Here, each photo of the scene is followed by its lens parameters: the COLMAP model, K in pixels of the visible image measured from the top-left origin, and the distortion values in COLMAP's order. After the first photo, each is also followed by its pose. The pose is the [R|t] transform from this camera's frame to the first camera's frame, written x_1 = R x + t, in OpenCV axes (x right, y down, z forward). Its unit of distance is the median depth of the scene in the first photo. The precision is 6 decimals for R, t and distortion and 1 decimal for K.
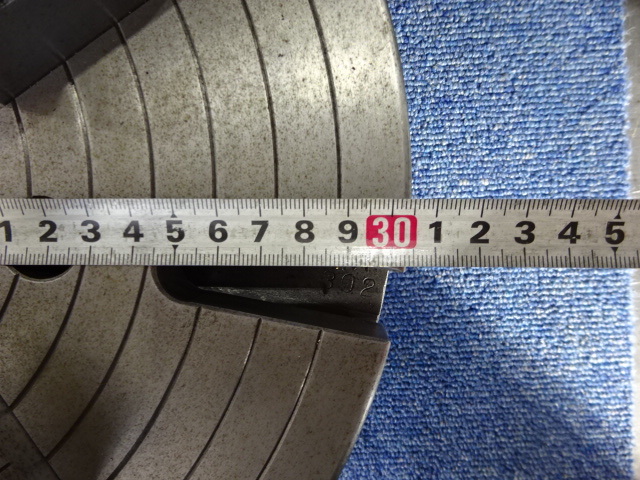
lens RADIAL K [[463.1, 0, 320.0], [0, 463.1, 240.0], [0, 0, 1]] dist [-0.002400, -0.003809]
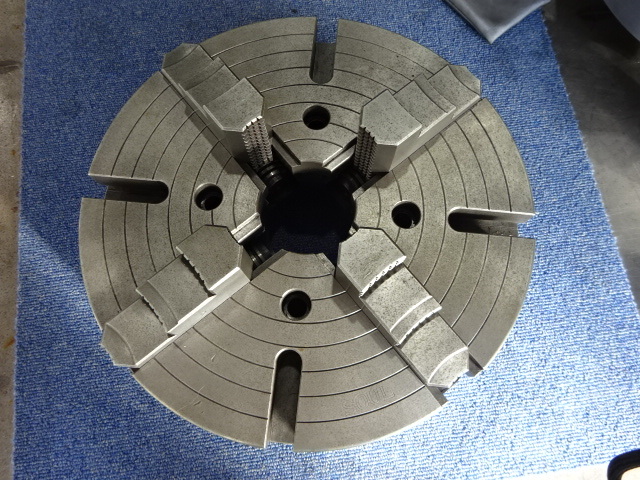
lens RADIAL K [[463.1, 0, 320.0], [0, 463.1, 240.0], [0, 0, 1]] dist [-0.002400, -0.003809]
pose [[0.996143, -0.072523, 0.049396, -0.744537], [0.084422, 0.945616, -0.314140, 0.573560], [-0.023928, 0.317098, 0.948091, -0.932920]]
